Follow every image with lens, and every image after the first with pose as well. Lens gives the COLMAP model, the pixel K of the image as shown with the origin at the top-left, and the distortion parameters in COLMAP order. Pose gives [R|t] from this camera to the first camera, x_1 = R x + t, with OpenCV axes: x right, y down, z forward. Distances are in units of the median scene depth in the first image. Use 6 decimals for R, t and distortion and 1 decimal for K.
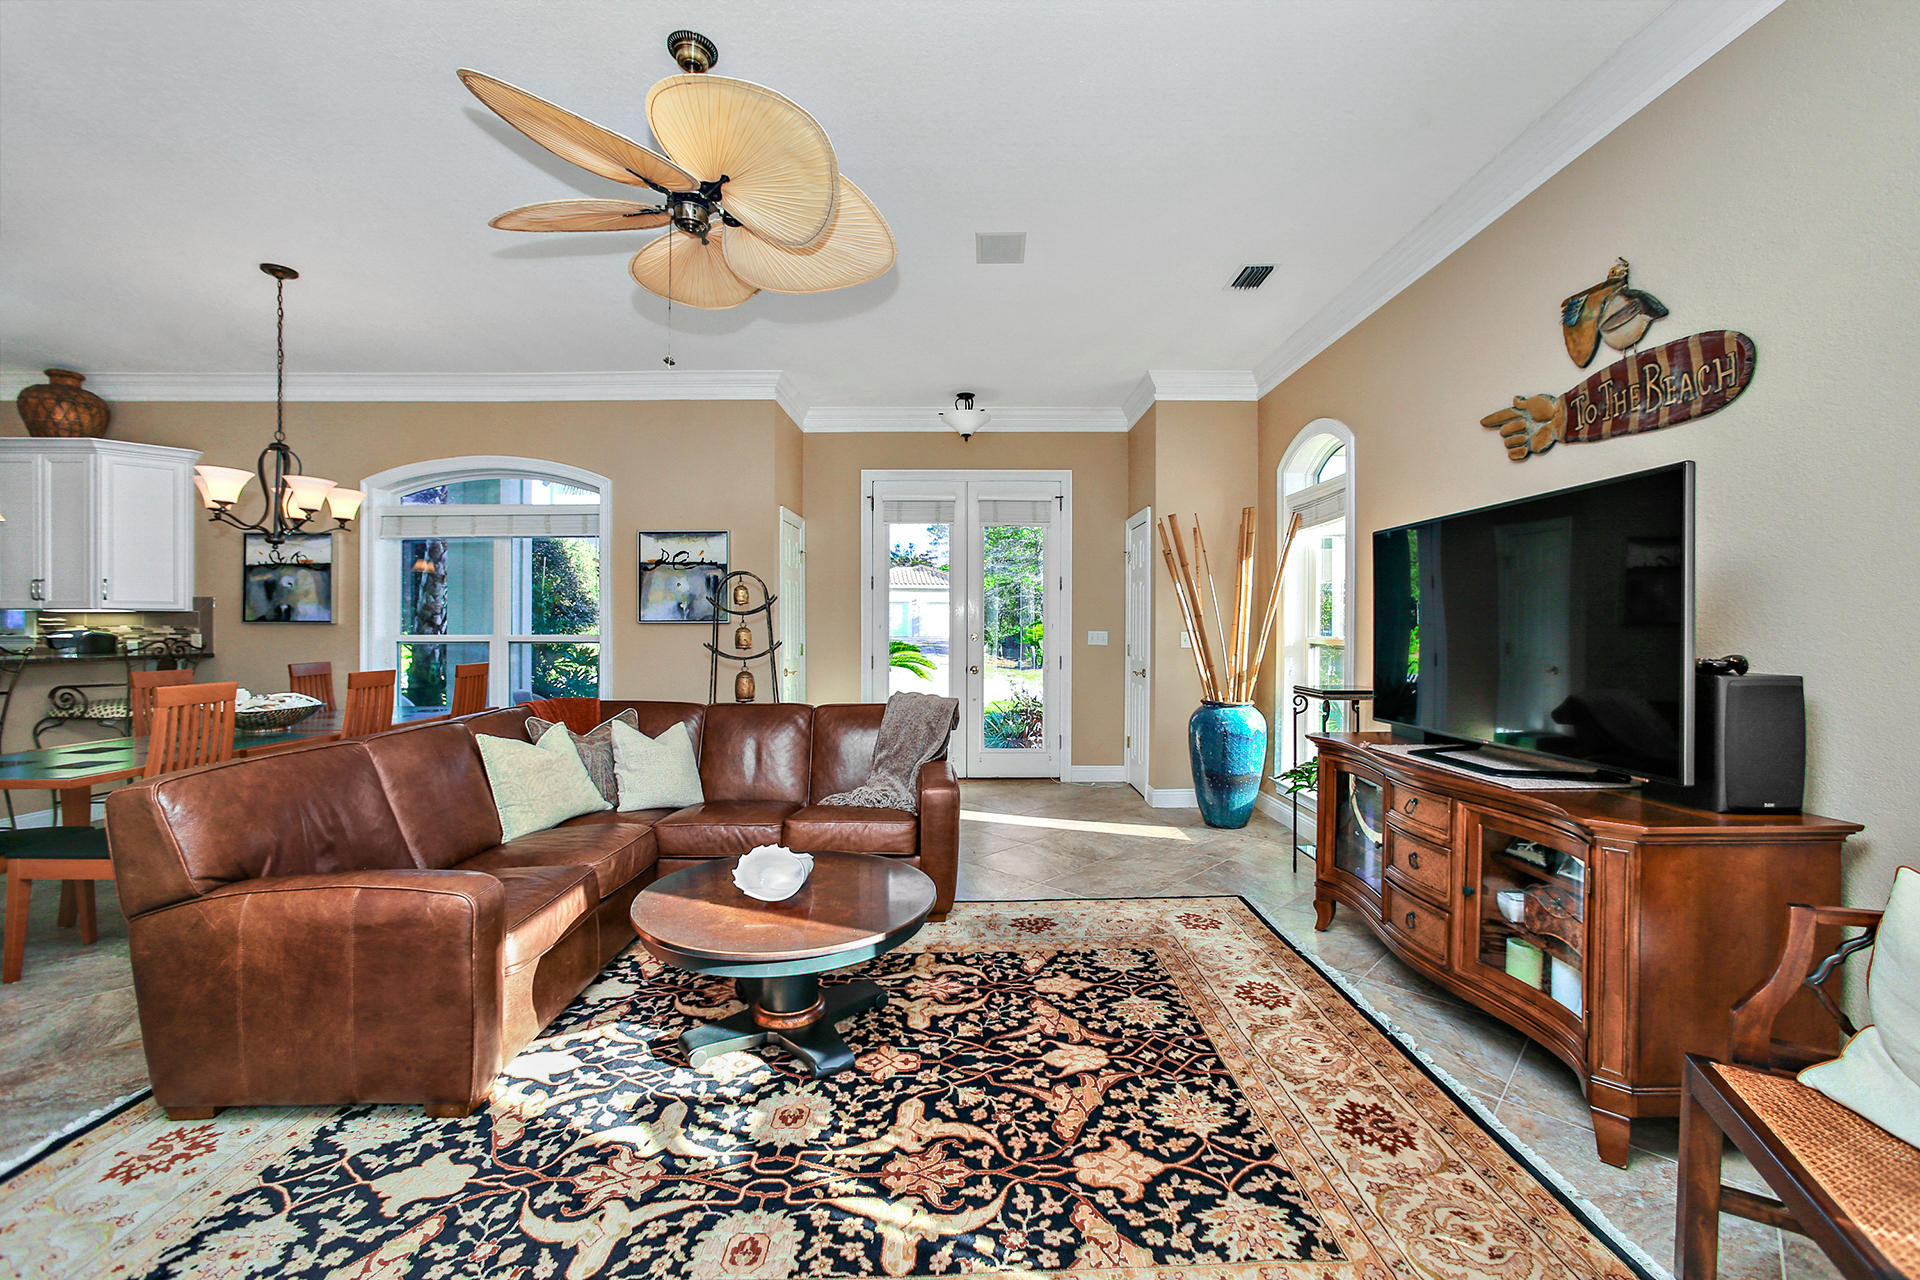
lens RADIAL K [[755.9, 0, 952.0], [0, 755.9, 636.1], [0, 0, 1]] dist [-0.010886, 0.001765]
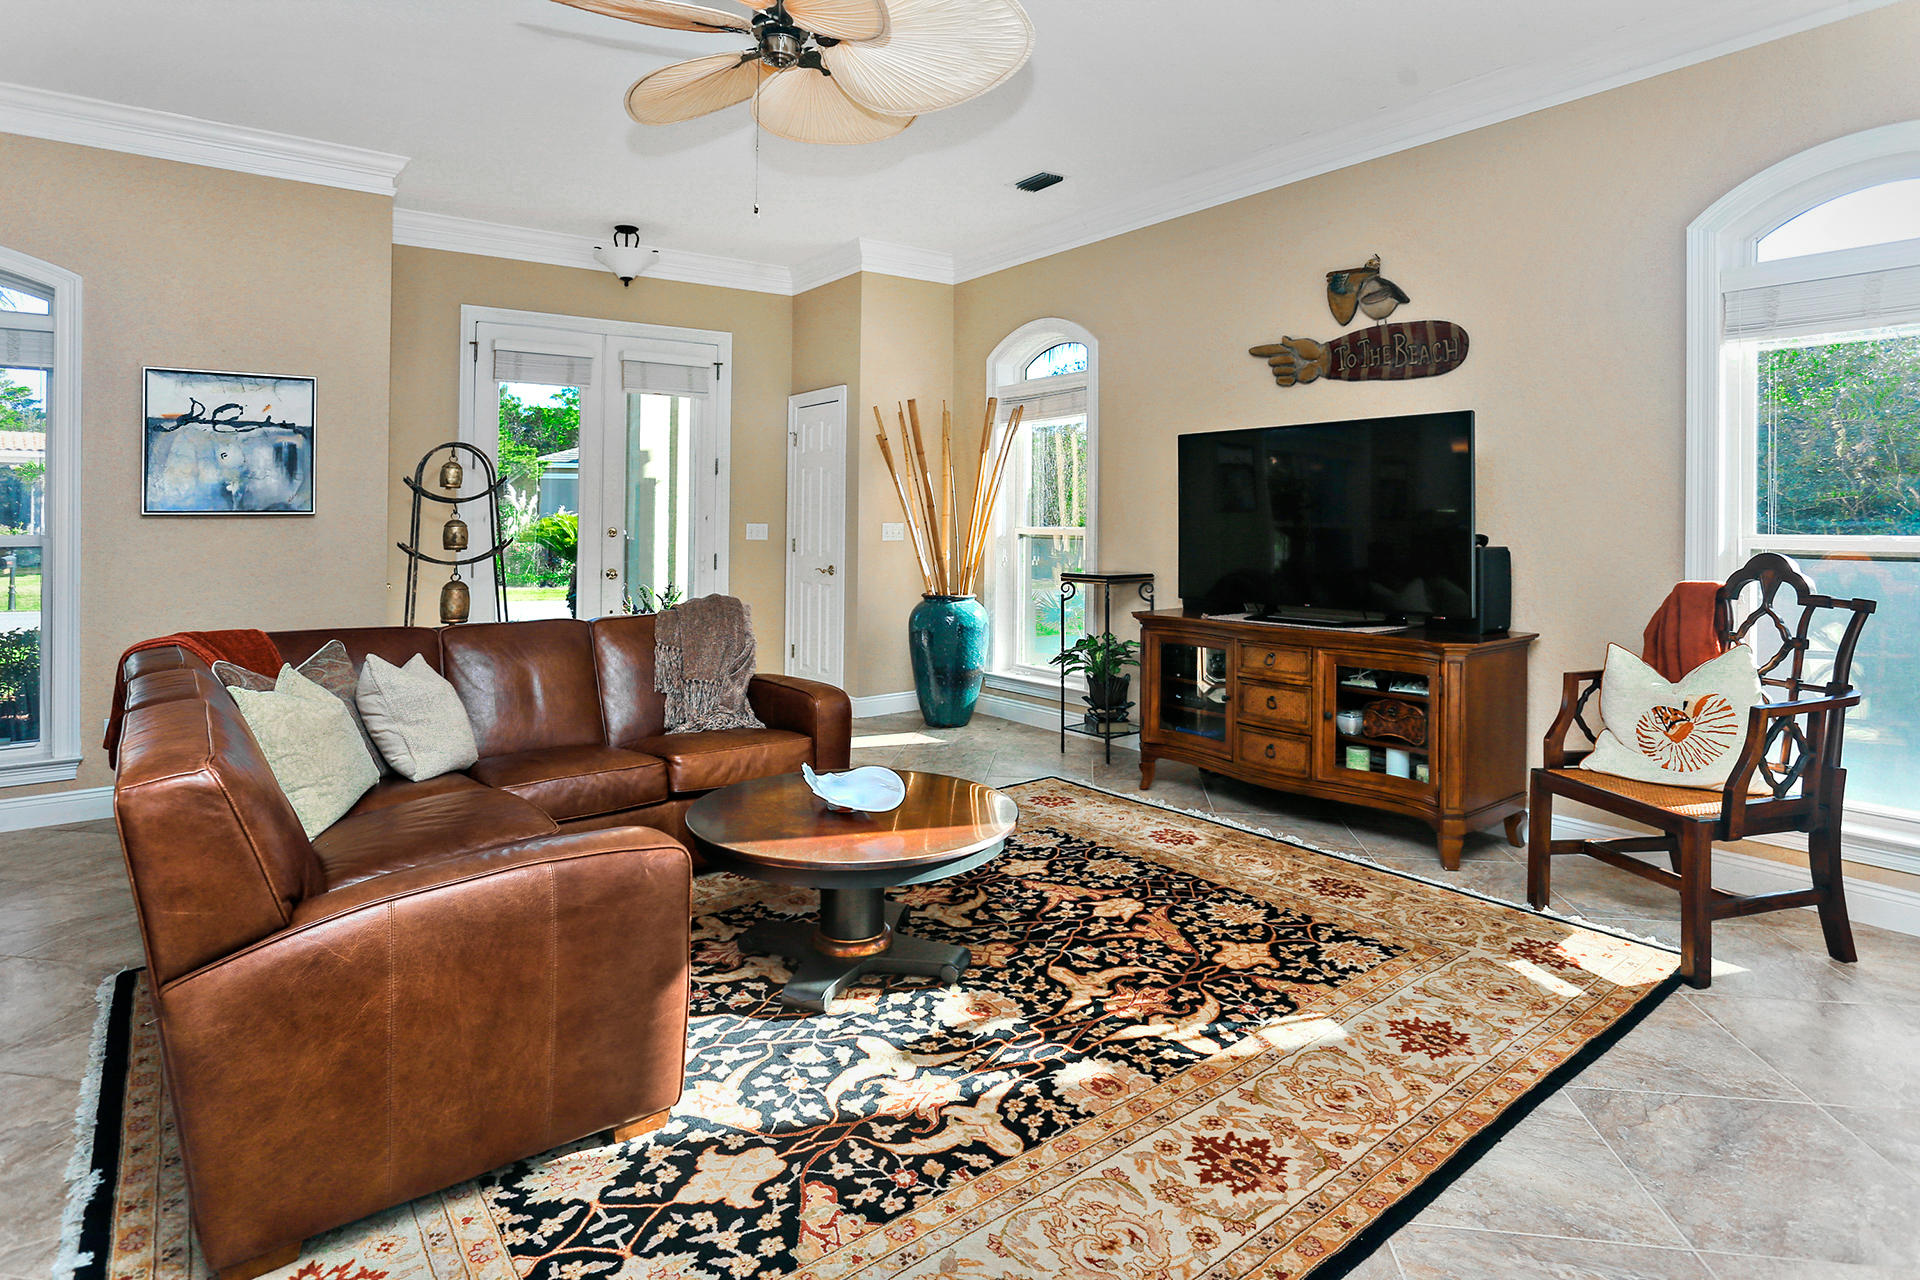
lens RADIAL K [[981.3, 0, 895.9], [0, 981.3, 531.8], [0, 0, 1]] dist [-0.022849, 0.002669]
pose [[0.829280, -0.008825, 0.558764, -0.932059], [0.009500, 0.999953, 0.001695, 0.003436], [-0.558753, 0.003903, 0.829325, -0.008828]]
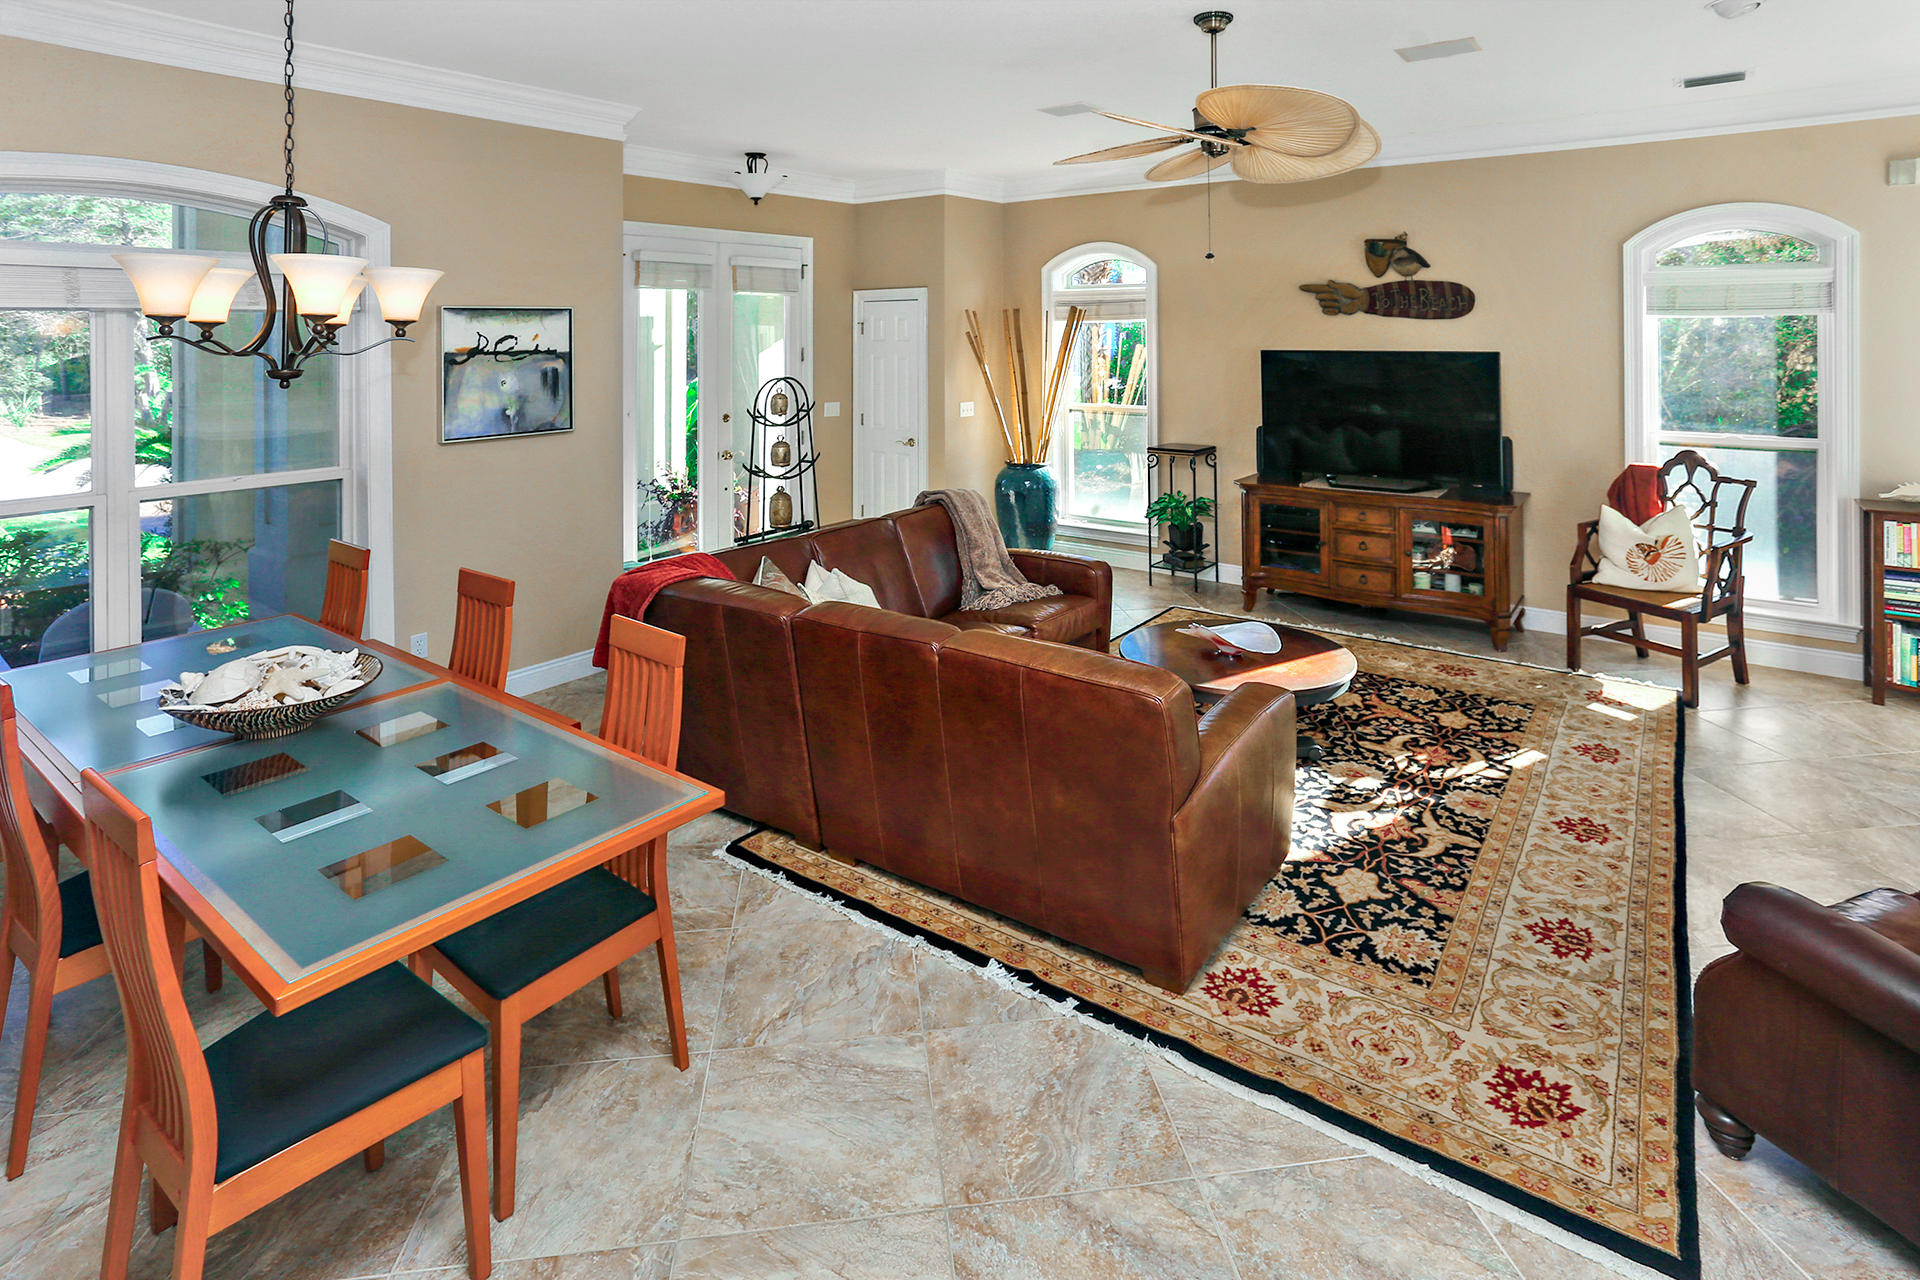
lens RADIAL K [[951.3, 0, 913.7], [0, 951.3, 337.4], [0, 0, 1]] dist [-0.009794, 0.000704]
pose [[0.648946, -0.015085, 0.760685, -2.078953], [0.024865, 0.999690, -0.001387, -0.262336], [-0.760428, 0.019814, 0.649119, 0.365874]]
